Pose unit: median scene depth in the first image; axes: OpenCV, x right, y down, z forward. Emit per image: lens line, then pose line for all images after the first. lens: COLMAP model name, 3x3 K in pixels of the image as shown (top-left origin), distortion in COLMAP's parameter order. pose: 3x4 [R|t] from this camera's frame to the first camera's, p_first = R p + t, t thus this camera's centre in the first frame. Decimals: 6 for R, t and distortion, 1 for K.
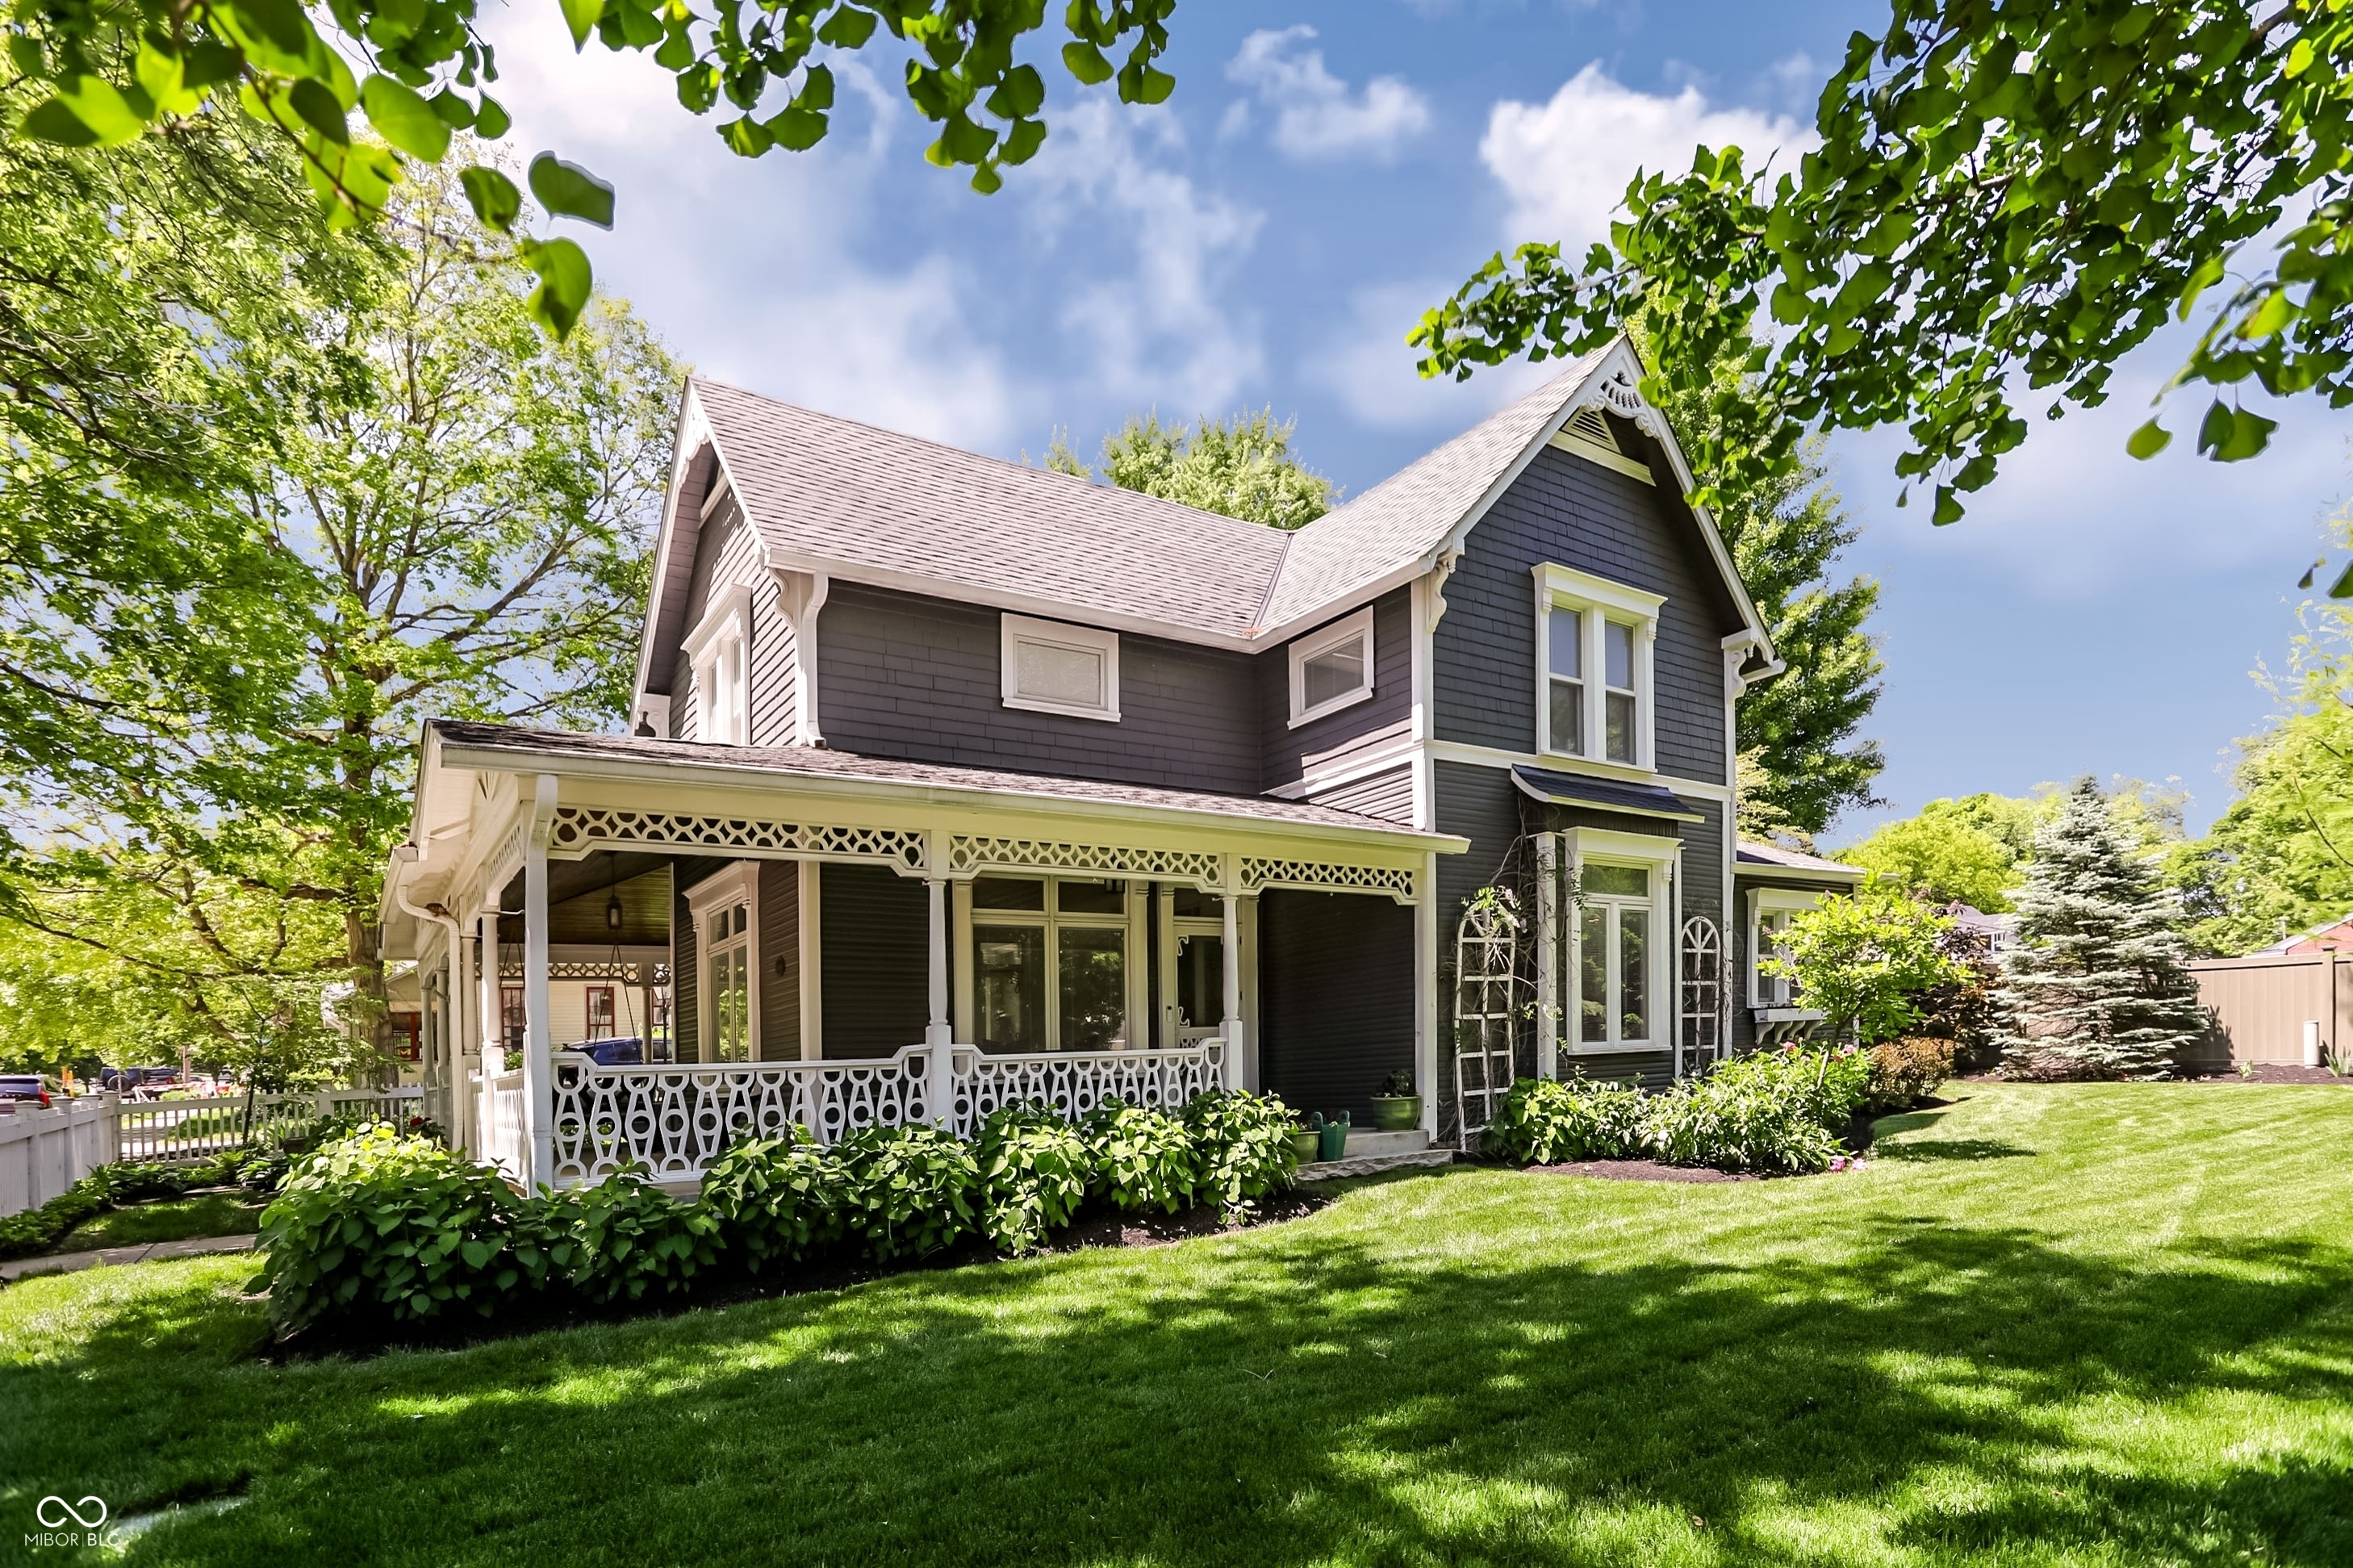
lens RADIAL K [[1222.2, 0, 1176.5], [0, 1222.2, 784.0], [0, 0, 1]] dist [-0.051253, 0.023701]
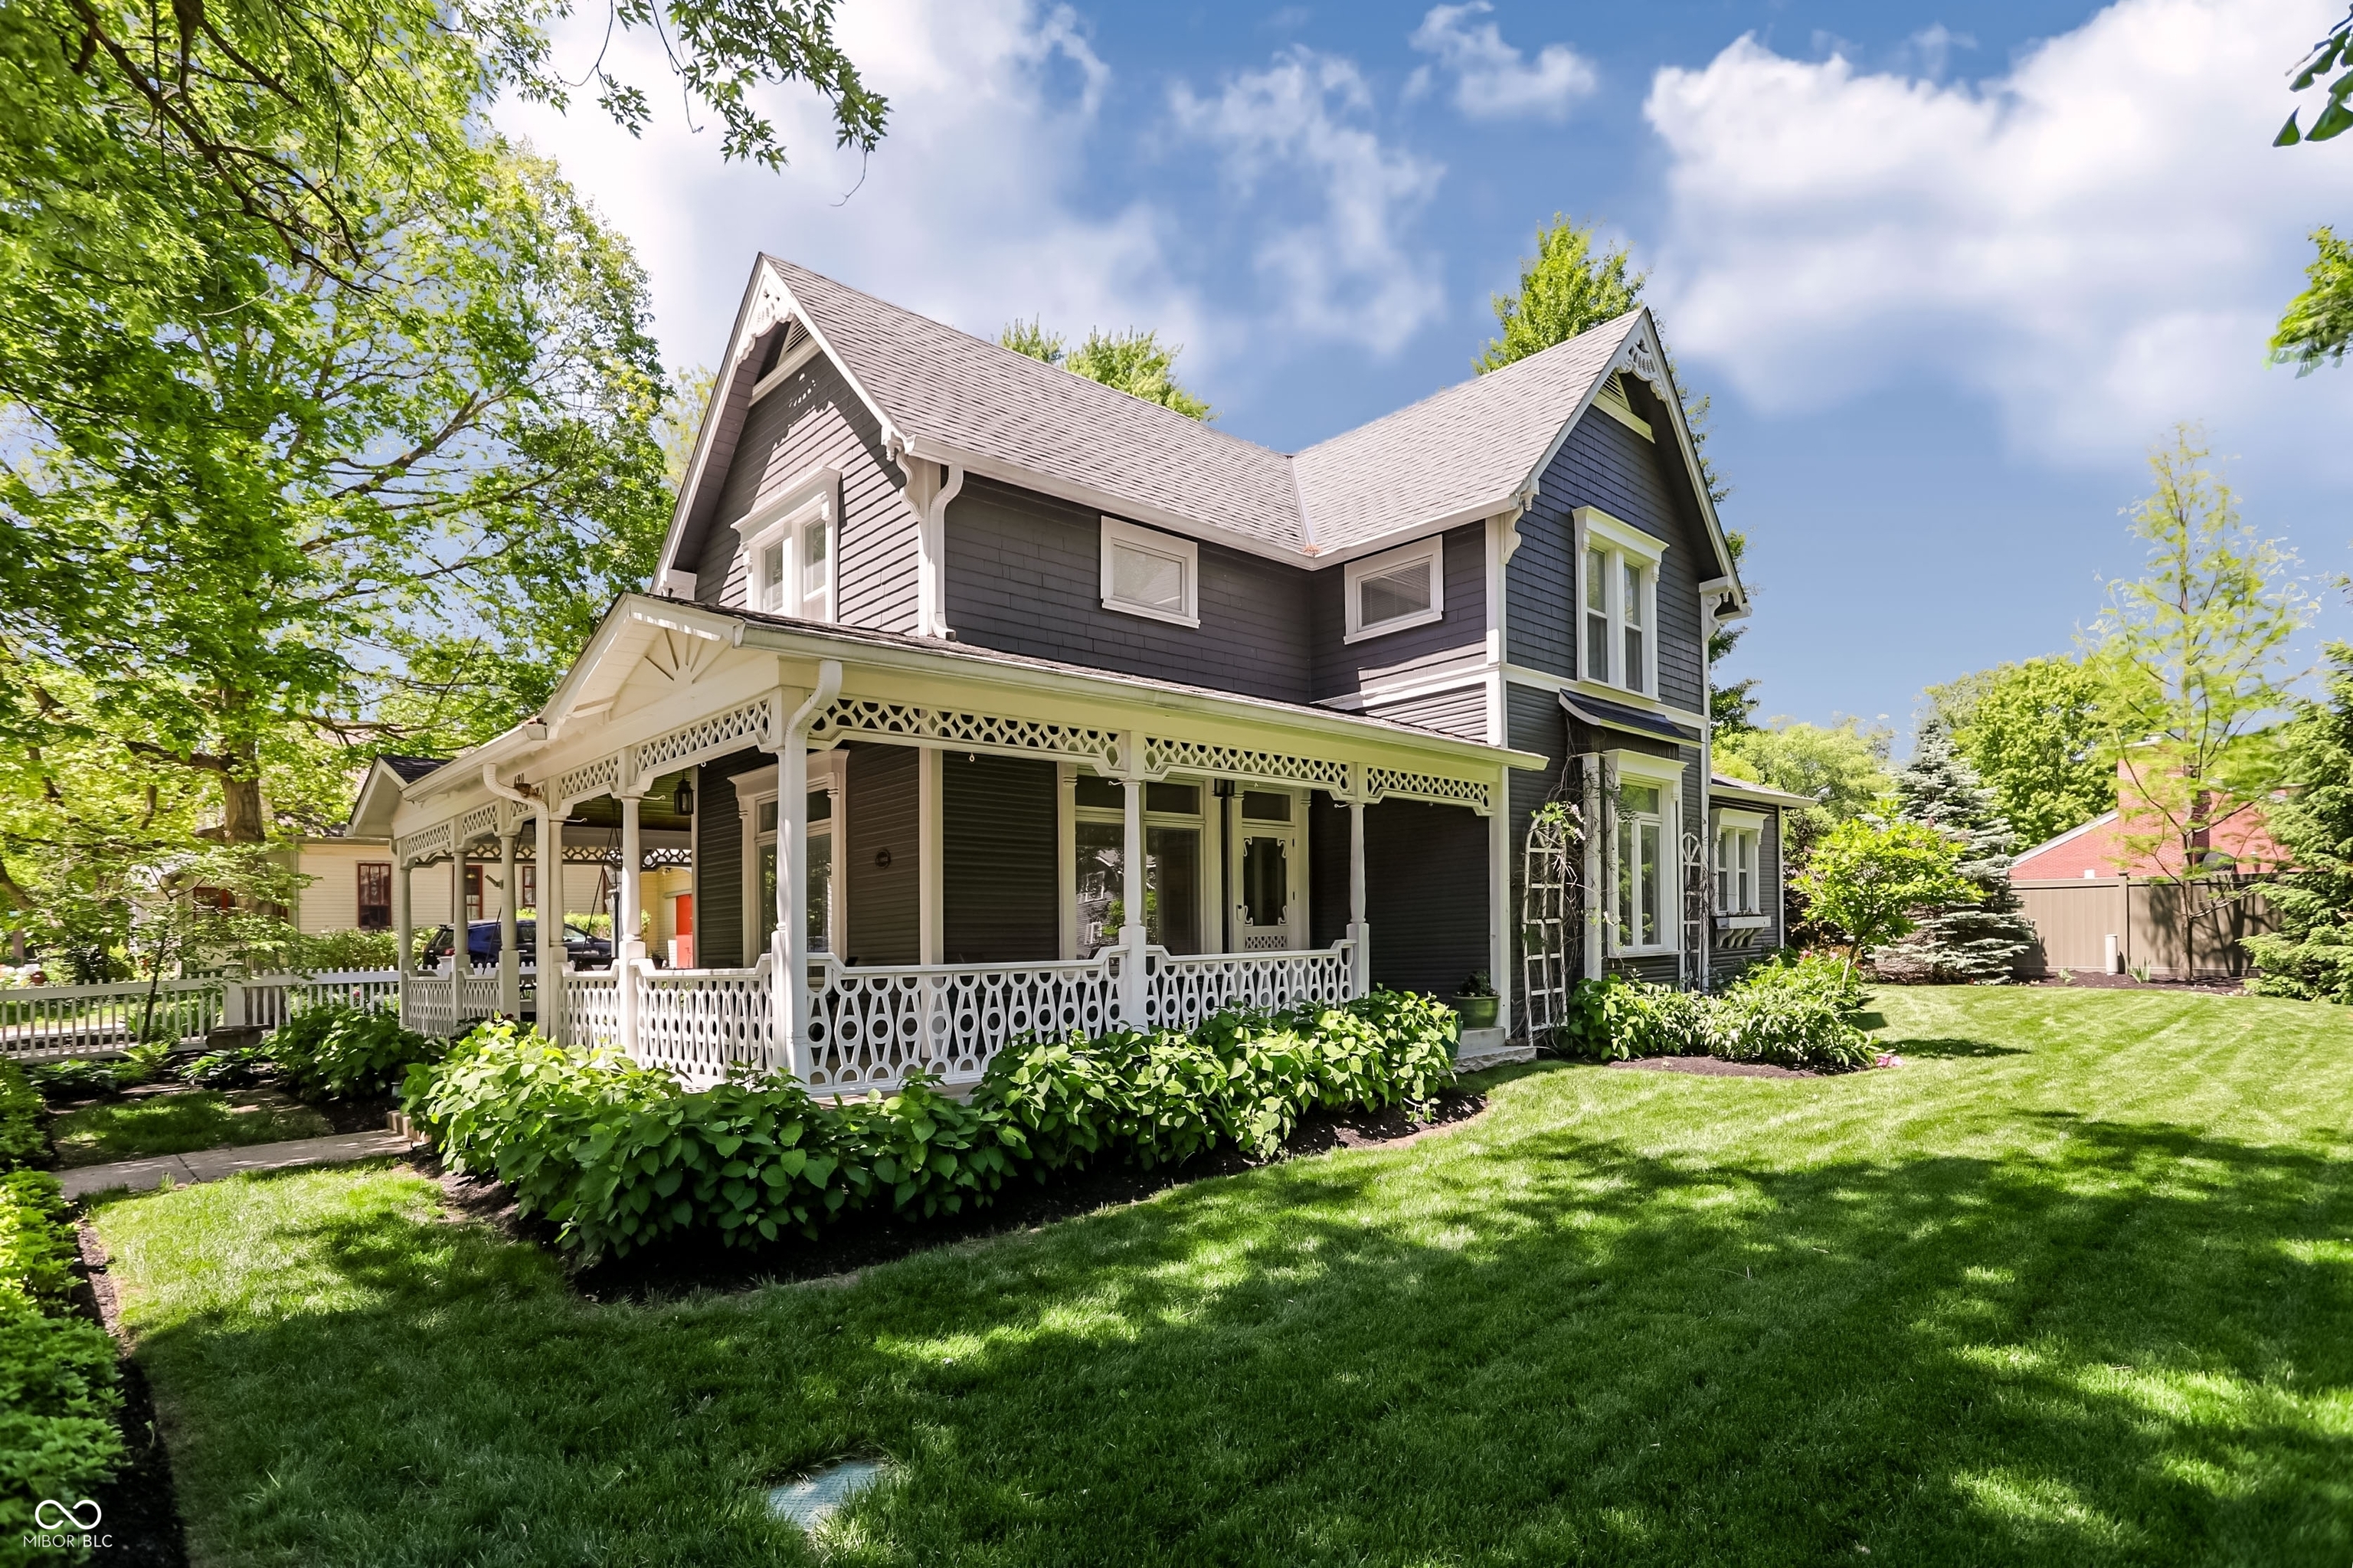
lens RADIAL K [[1164.8, 0, 1169.0], [0, 1164.8, 653.7], [0, 0, 1]] dist [-0.039307, 0.014876]
pose [[0.986579, 0.053001, 0.154445, -0.248108], [-0.049078, 0.998371, -0.029106, 0.000115], [-0.155736, 0.021135, 0.987573, 0.031962]]
